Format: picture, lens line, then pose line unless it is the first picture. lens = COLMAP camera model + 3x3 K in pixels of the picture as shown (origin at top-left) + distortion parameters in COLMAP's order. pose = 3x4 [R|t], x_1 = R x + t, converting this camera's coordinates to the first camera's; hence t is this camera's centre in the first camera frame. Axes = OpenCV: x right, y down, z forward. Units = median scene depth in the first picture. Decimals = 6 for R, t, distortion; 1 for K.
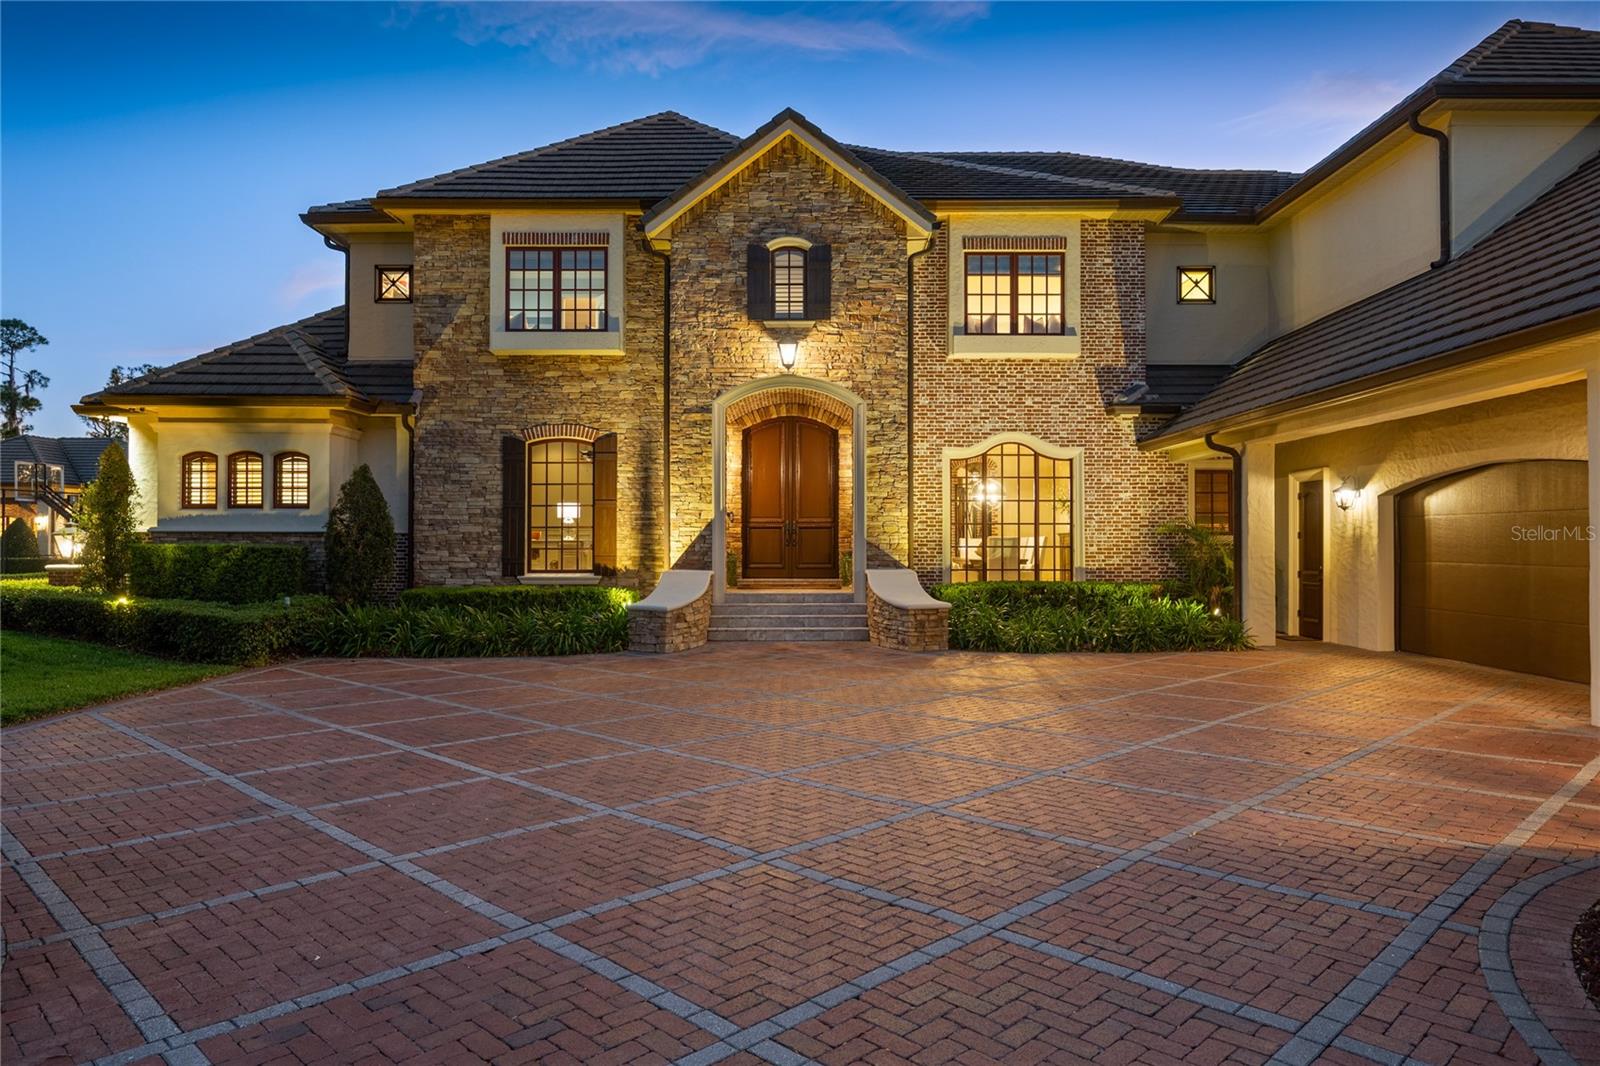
lens RADIAL K [[1054.5, 0, 801.8], [0, 1054.5, 529.1], [0, 0, 1]] dist [0.003359, 0.000257]
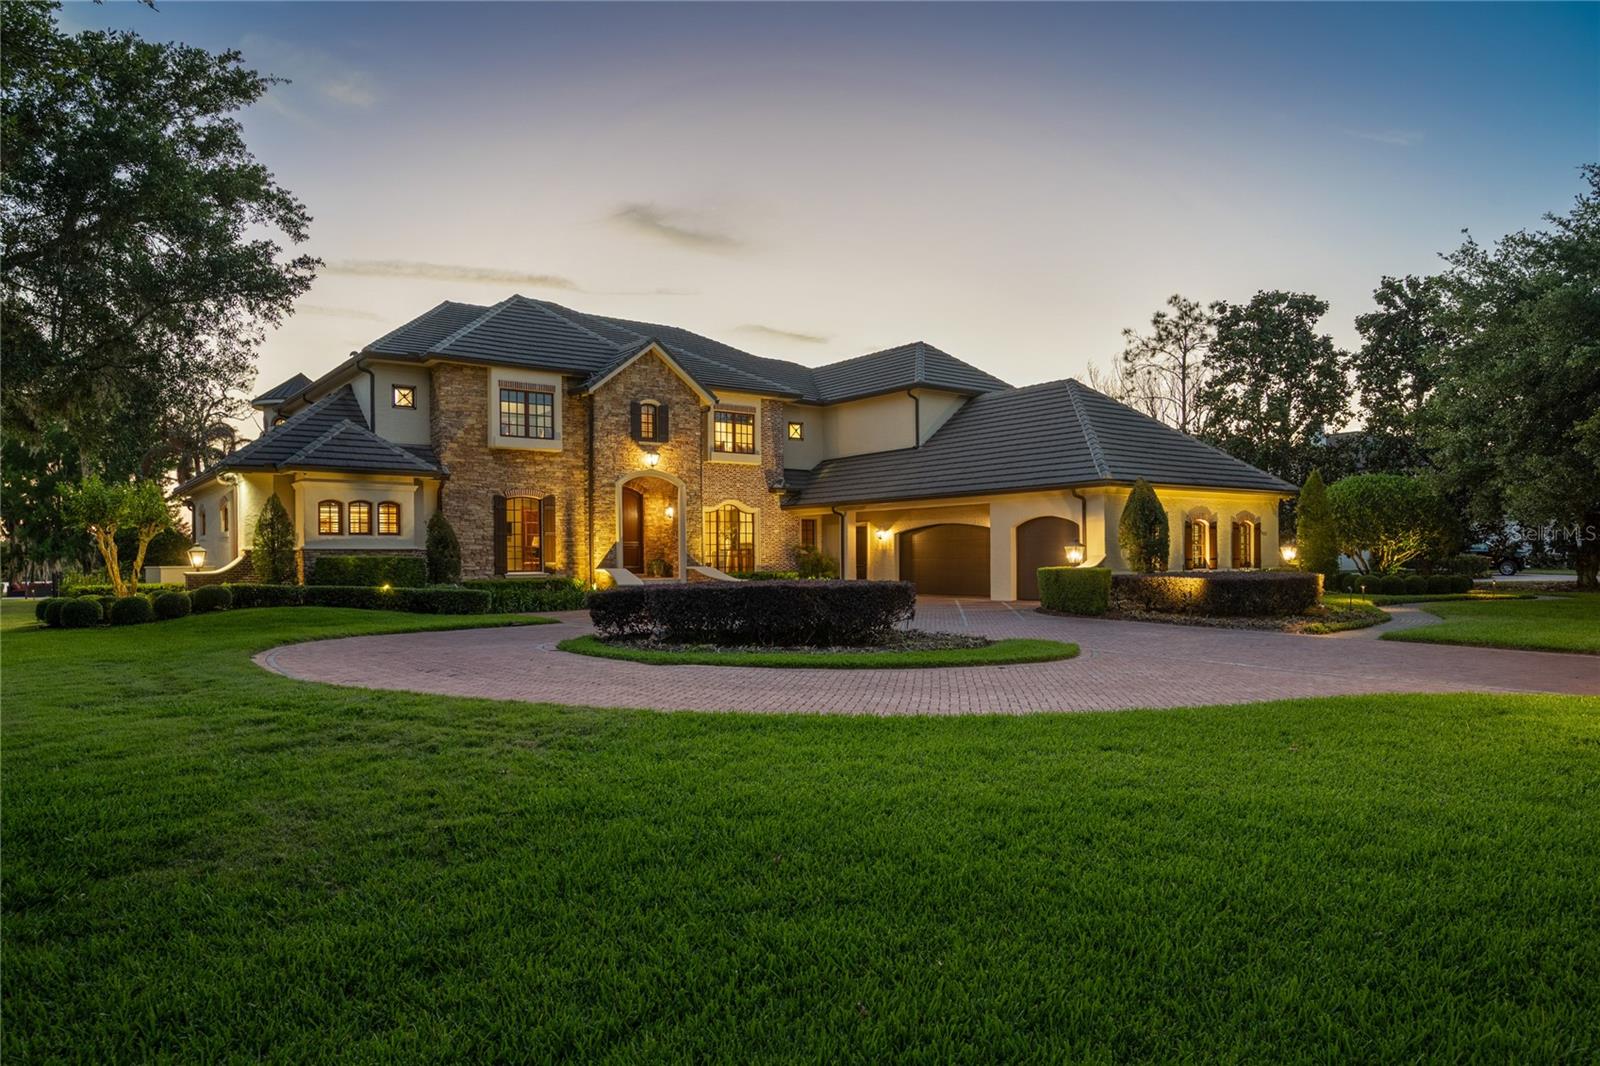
lens RADIAL K [[991.8, 0, 799.0], [0, 991.8, 540.1], [0, 0, 1]] dist [-0.009016, 0.001630]
pose [[0.797844, 0.003867, 0.602852, -0.879155], [0.000759, 0.999972, -0.007419, 0.000387], [-0.602864, 0.006377, 0.797819, -0.627006]]
